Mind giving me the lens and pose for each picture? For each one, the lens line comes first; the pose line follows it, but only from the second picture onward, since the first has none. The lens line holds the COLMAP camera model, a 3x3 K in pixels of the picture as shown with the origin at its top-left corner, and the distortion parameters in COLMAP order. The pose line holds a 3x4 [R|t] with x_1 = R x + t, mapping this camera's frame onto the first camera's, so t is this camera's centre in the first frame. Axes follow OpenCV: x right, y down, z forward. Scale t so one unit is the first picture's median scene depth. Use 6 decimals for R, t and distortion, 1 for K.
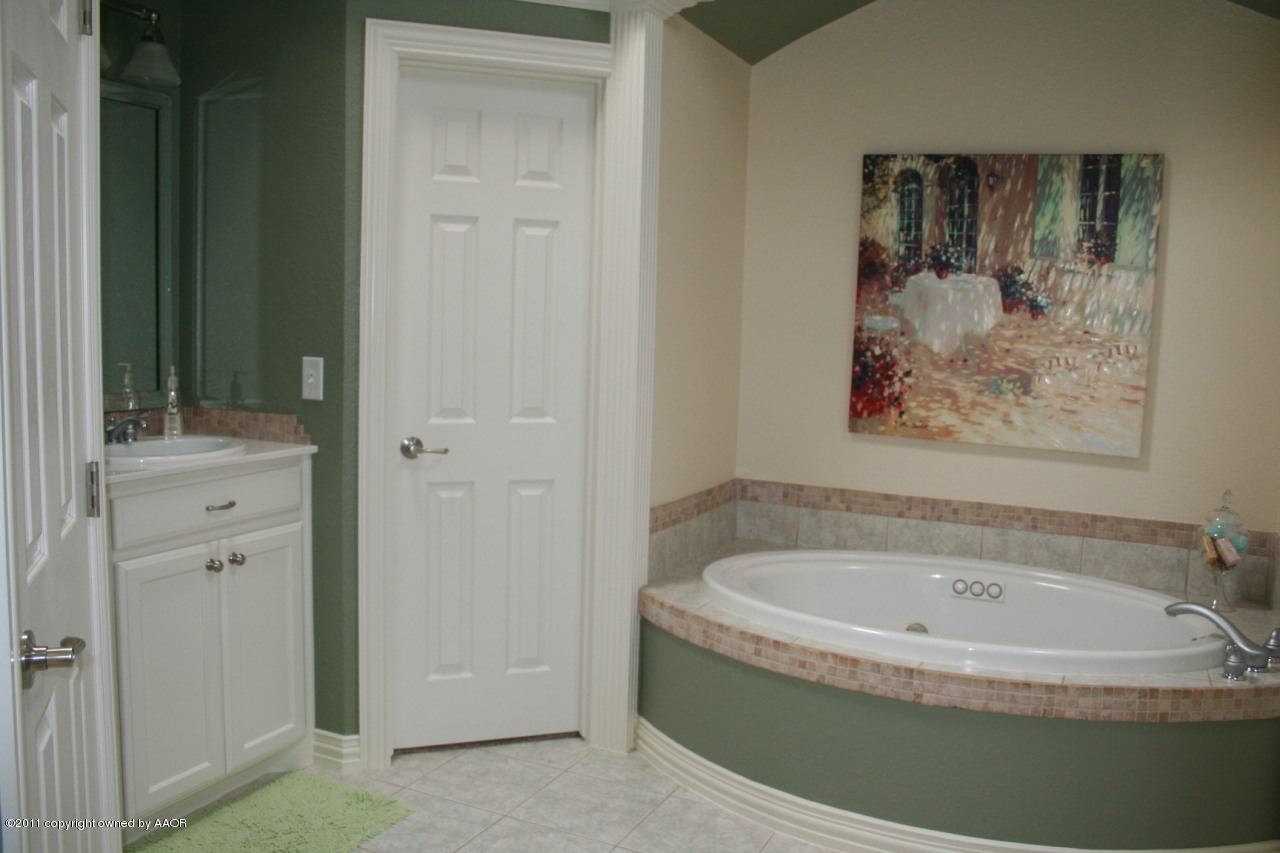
lens RADIAL K [[1080.3, 0, 640.0], [0, 1080.3, 426.5], [0, 0, 1]] dist [-0.157034, 0.143508]
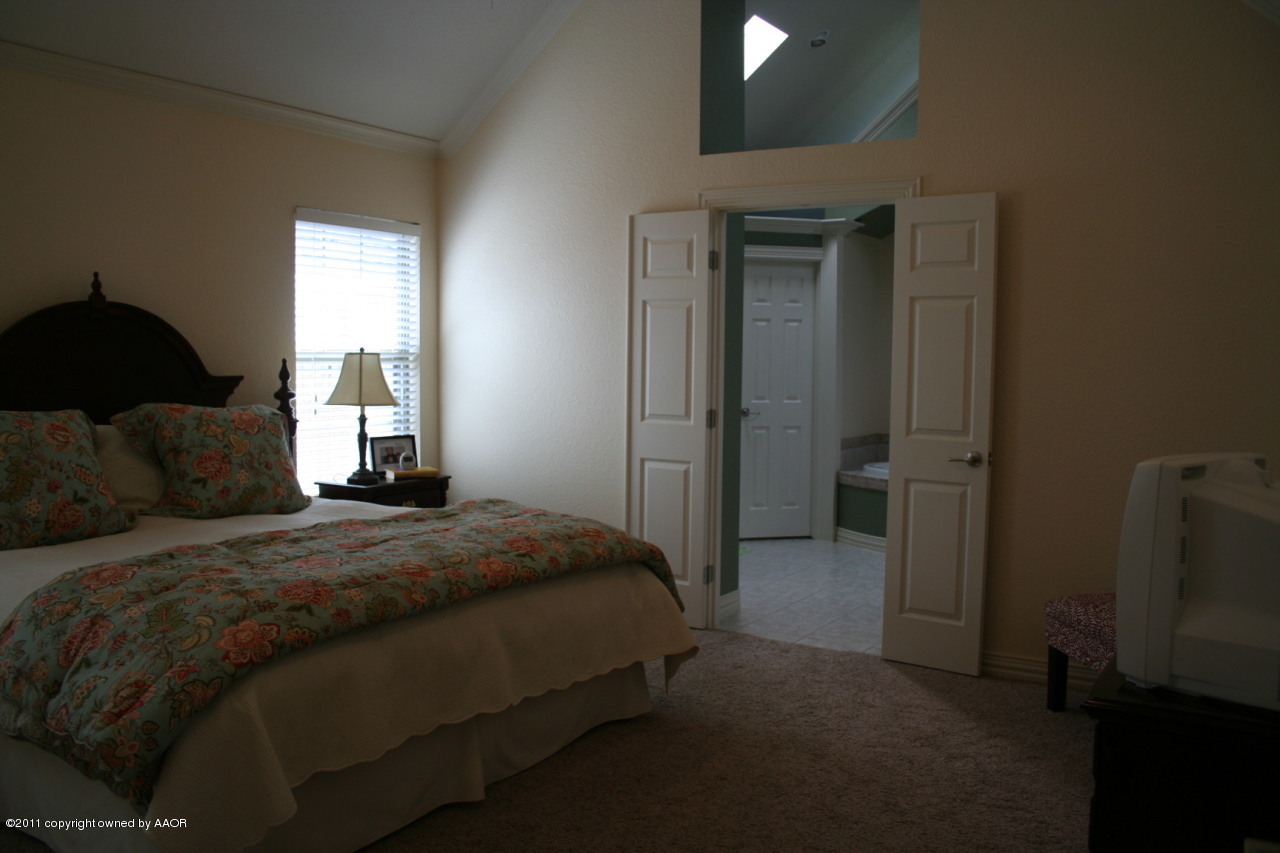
lens RADIAL K [[1080.3, 0, 640.0], [0, 1080.3, 426.5], [0, 0, 1]] dist [-0.157034, 0.143508]
pose [[0.991946, -0.011378, -0.126153, -0.136952], [0.005873, 0.999017, -0.043929, 0.157675], [0.126529, 0.042834, 0.991038, -1.468473]]
